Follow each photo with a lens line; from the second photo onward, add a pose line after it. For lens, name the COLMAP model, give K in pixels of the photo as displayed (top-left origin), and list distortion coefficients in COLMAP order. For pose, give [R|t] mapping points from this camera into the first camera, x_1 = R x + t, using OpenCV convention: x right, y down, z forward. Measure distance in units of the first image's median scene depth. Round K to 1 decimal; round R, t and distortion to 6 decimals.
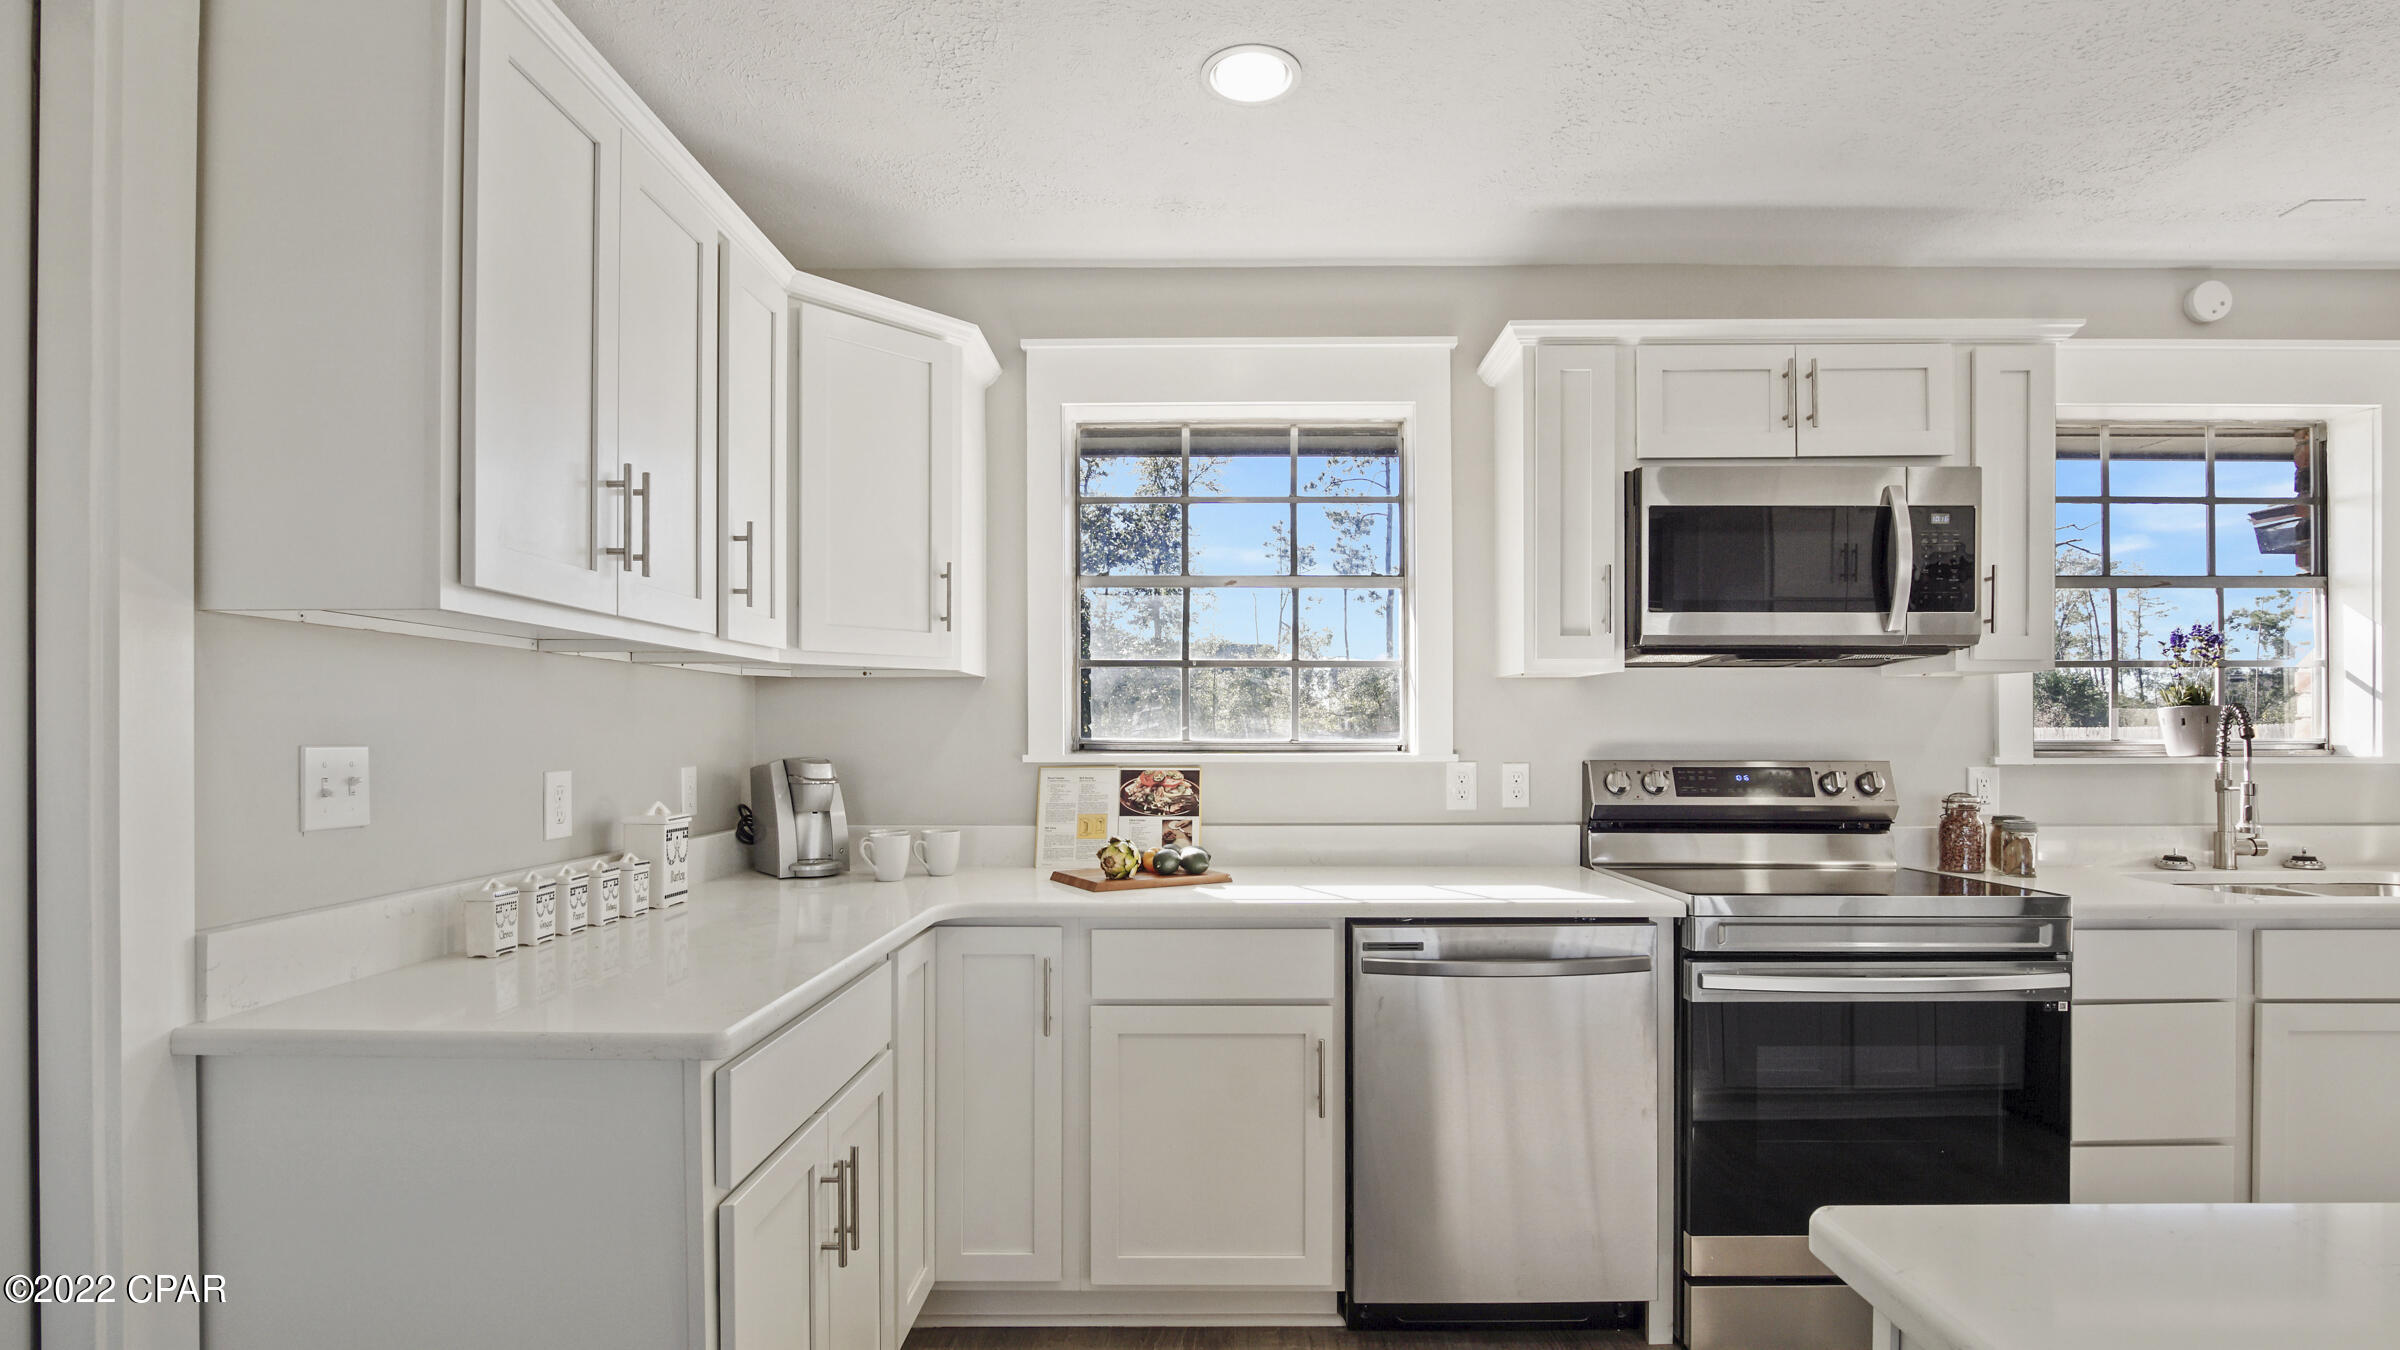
lens RADIAL K [[1112.3, 0, 1196.4], [0, 1112.3, 733.9], [0, 0, 1]] dist [-0.016778, 0.000076]
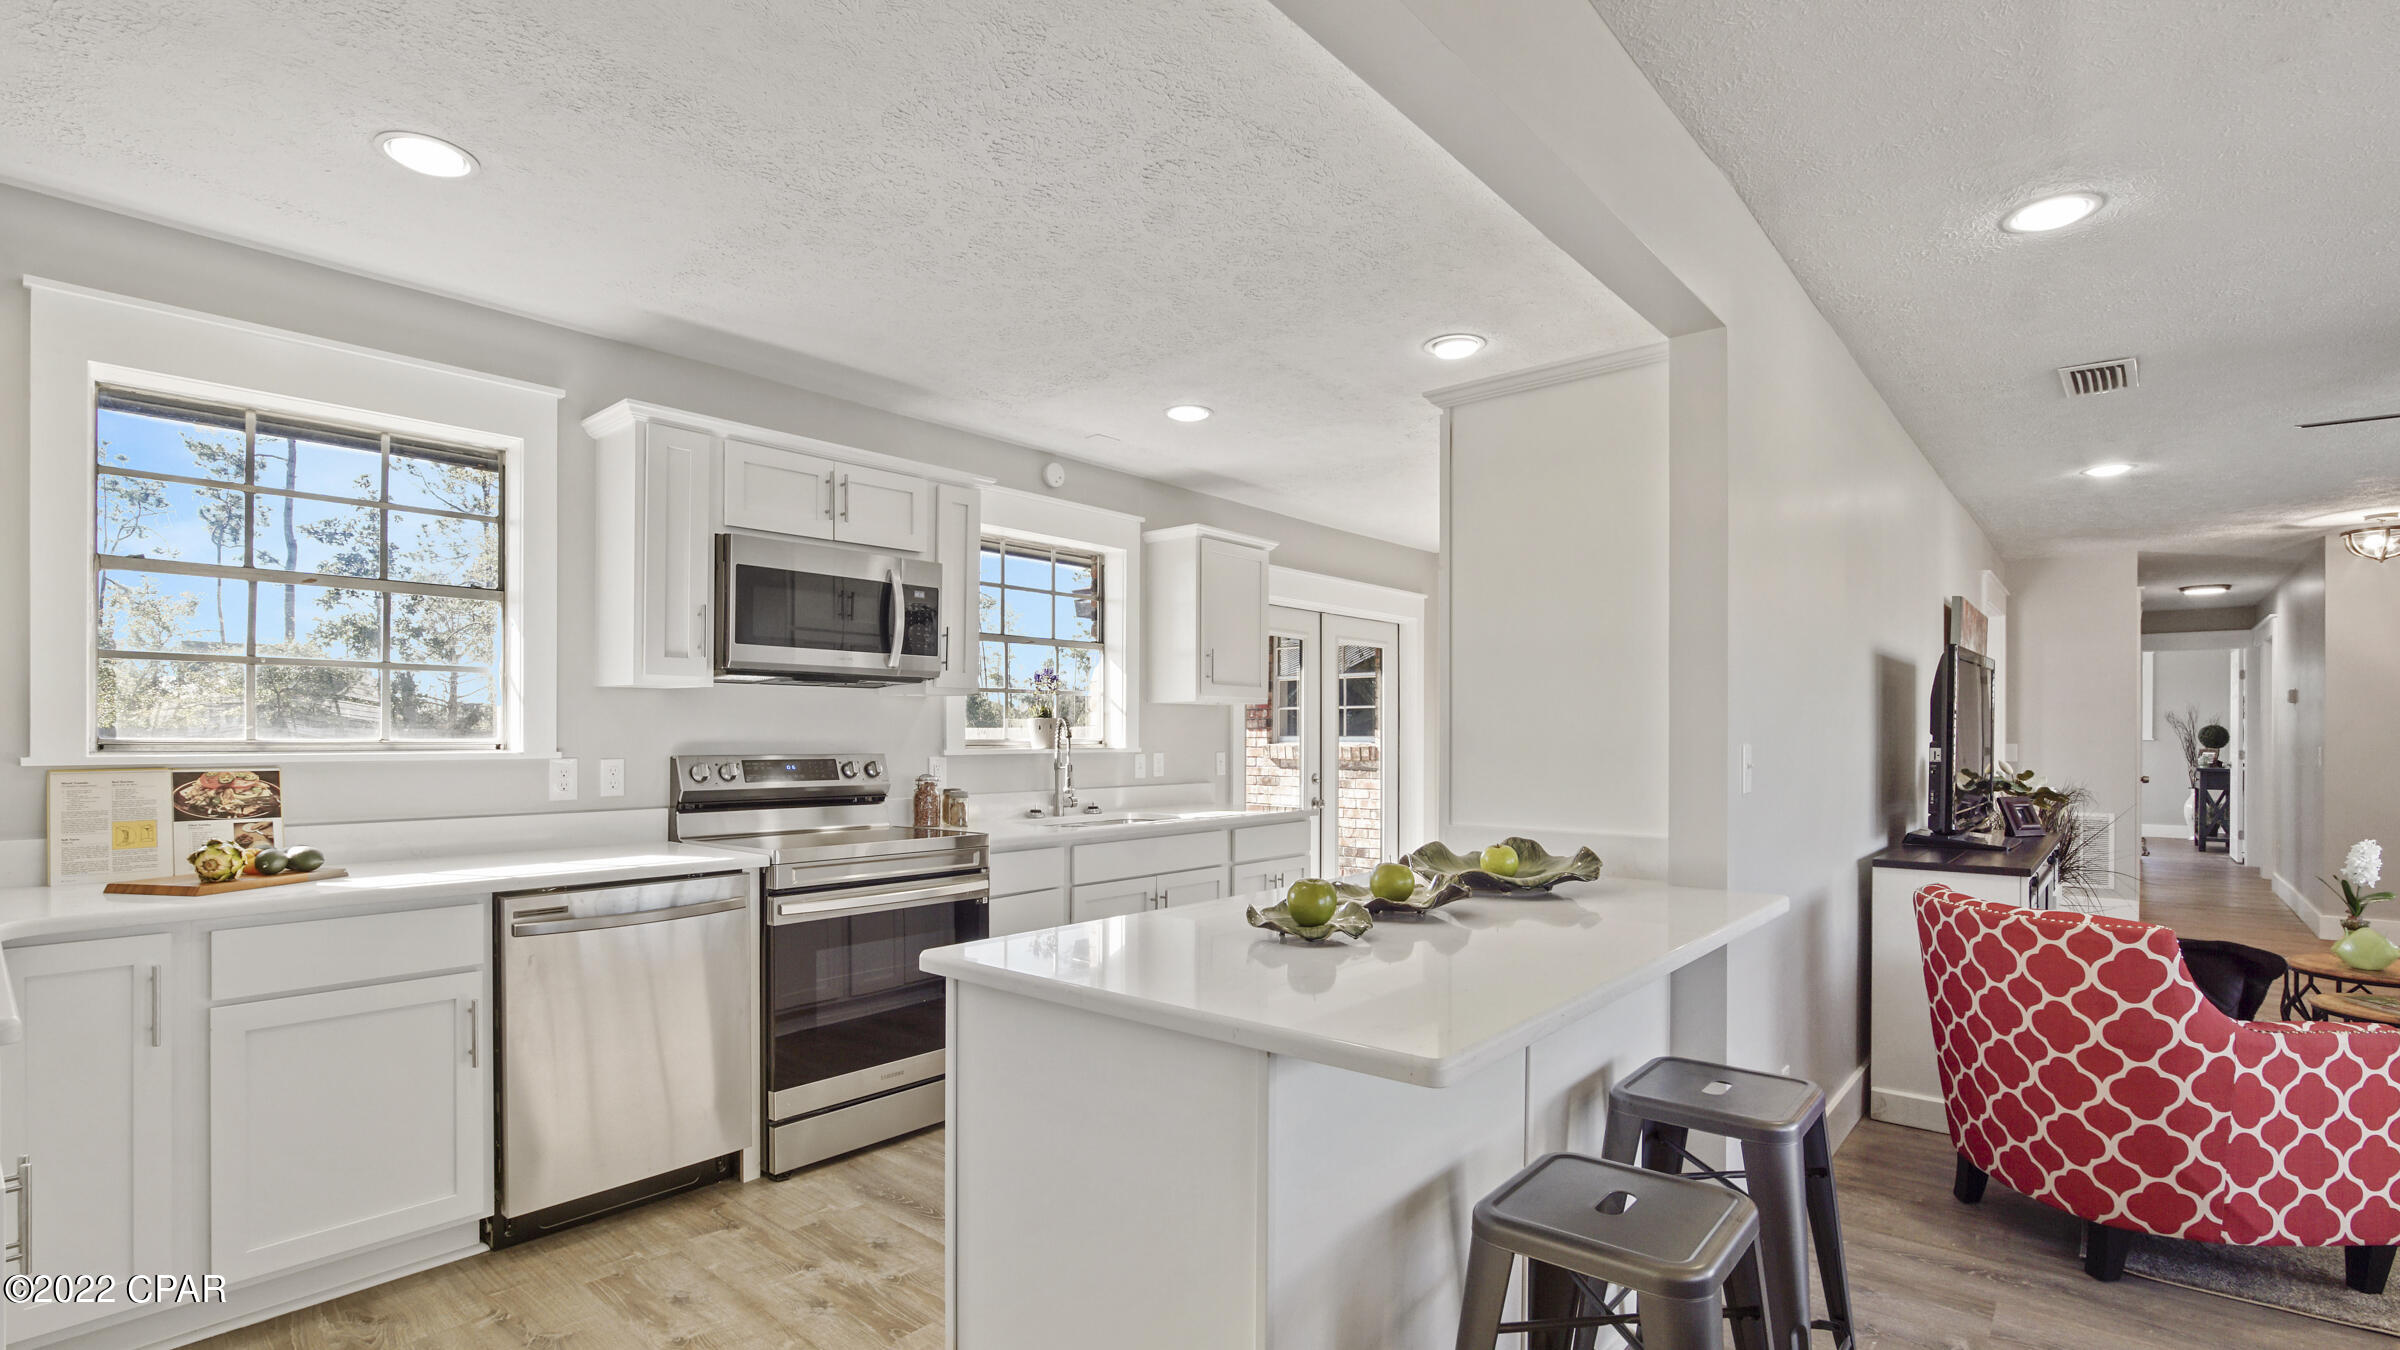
lens RADIAL K [[1112.3, 0, 1196.4], [0, 1112.3, 733.9], [0, 0, 1]] dist [-0.016778, 0.000076]
pose [[0.639624, 0.002446, 0.768684, -0.242245], [-0.003980, 0.999992, 0.000130, -0.003236], [-0.768677, -0.003142, 0.639629, -0.258118]]
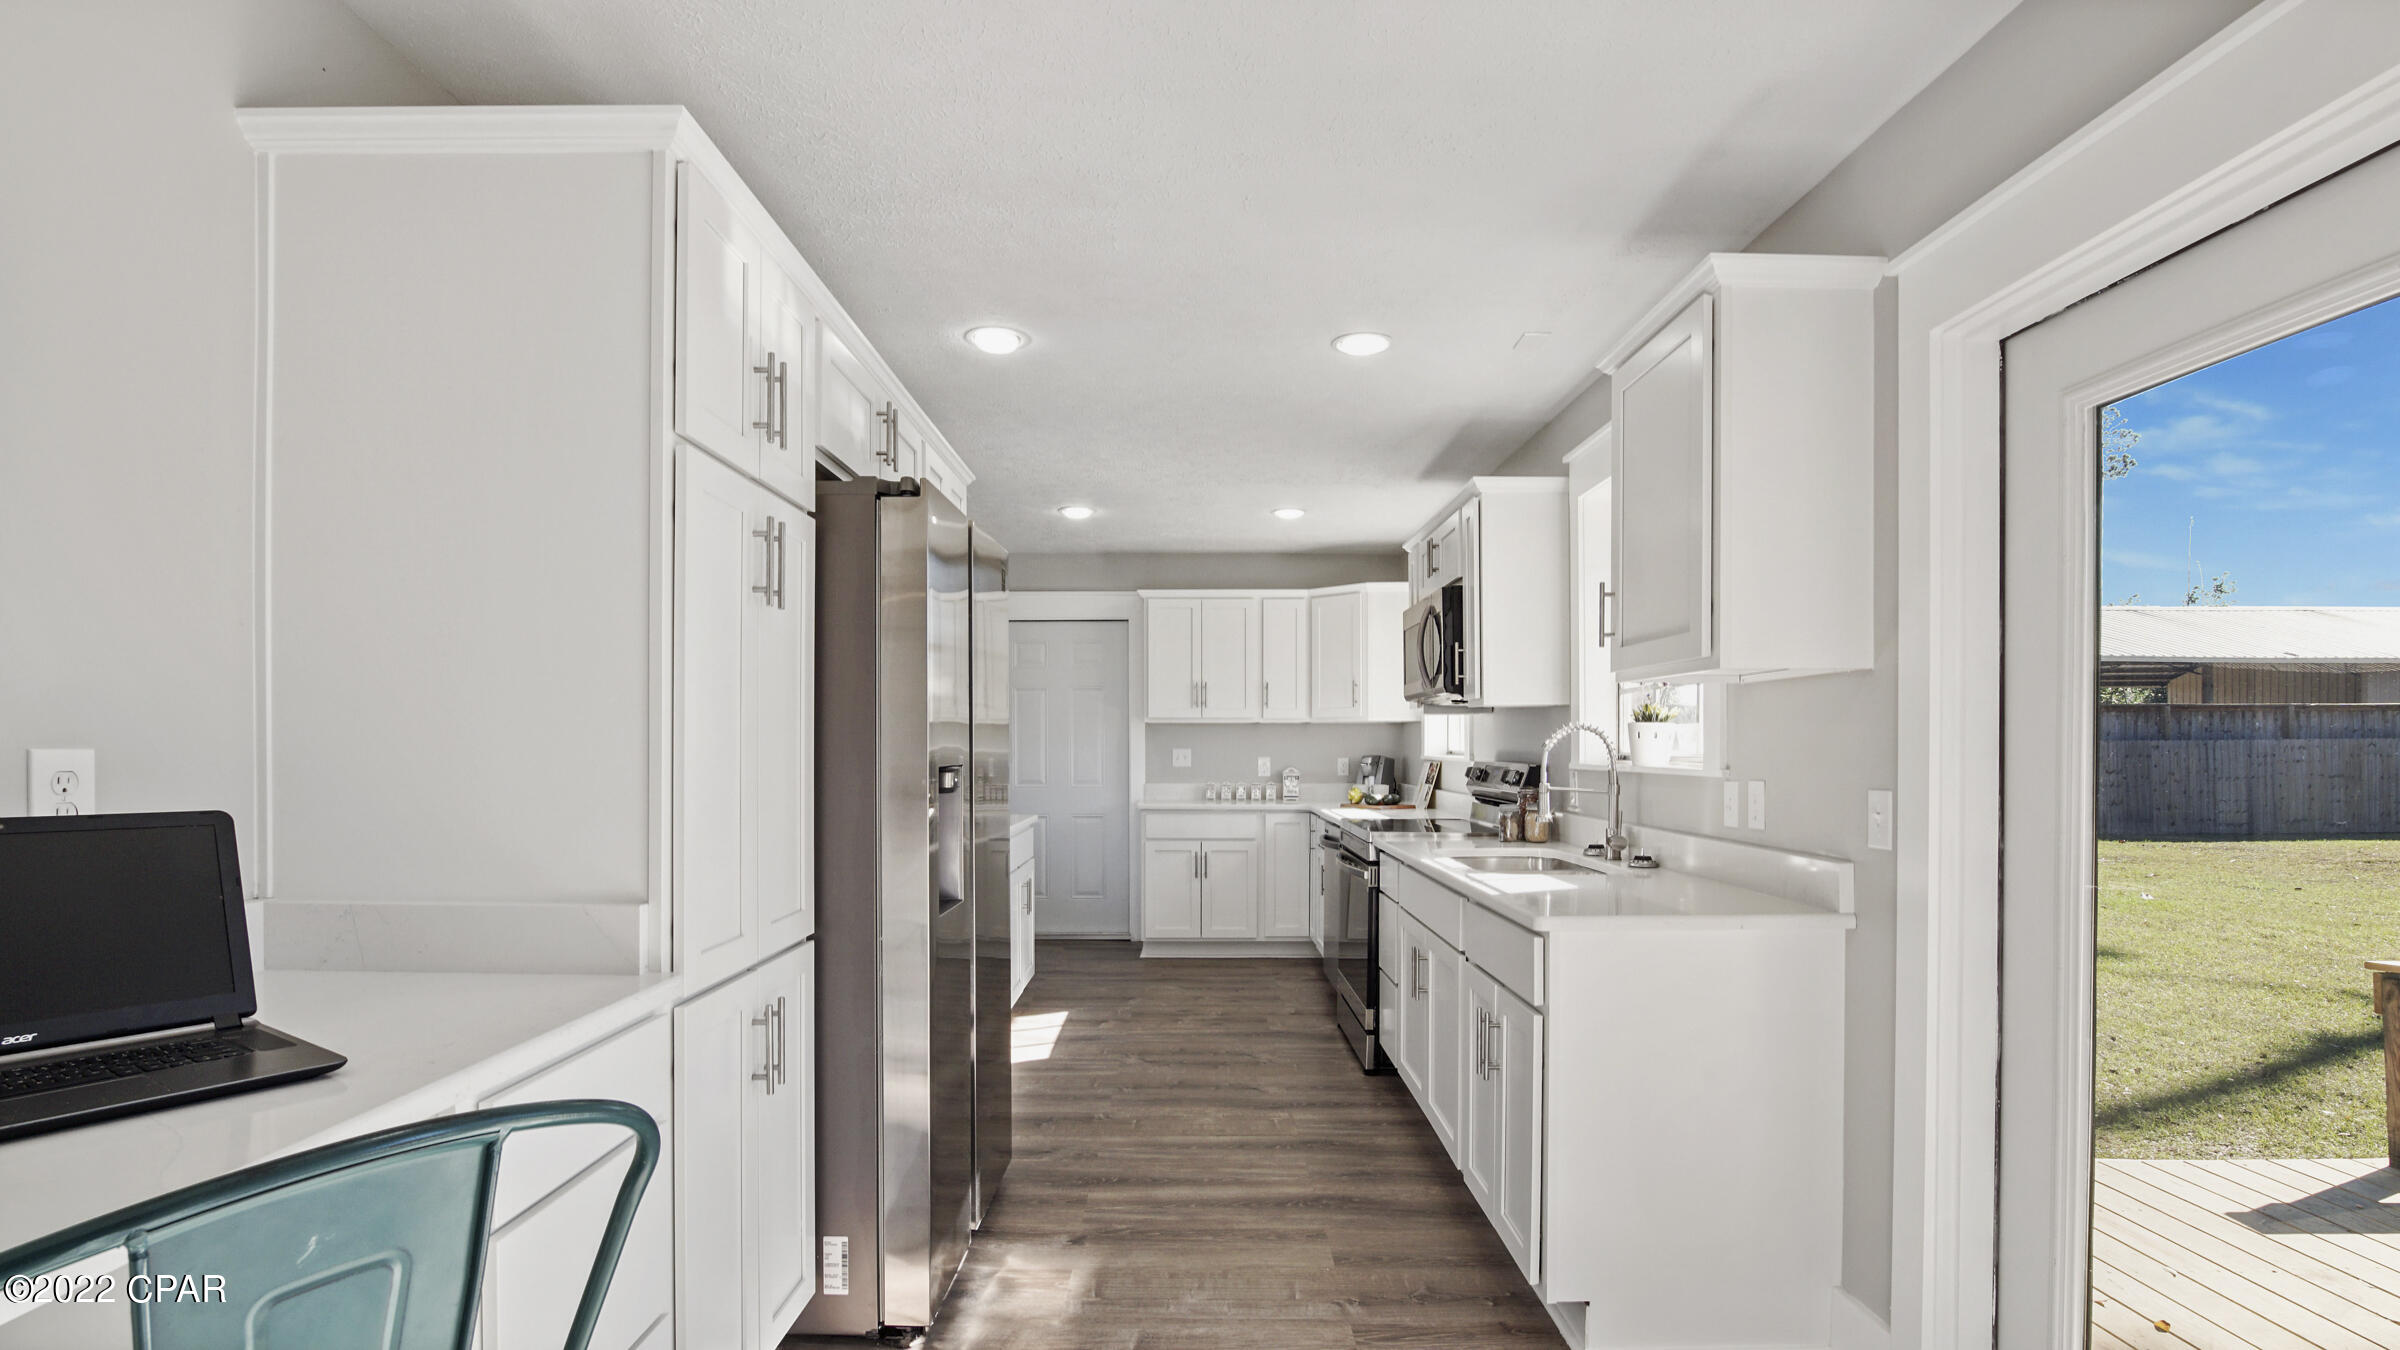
lens RADIAL K [[1107.6, 0, 1205.8], [0, 1107.6, 776.7], [0, 0, 1]] dist [-0.014610, 0.000078]
pose [[0.030088, 0.028072, -0.999153, 2.212163], [-0.000872, 0.999606, 0.028059, -0.000944], [0.999547, 0.000027, 0.030101, 0.542767]]
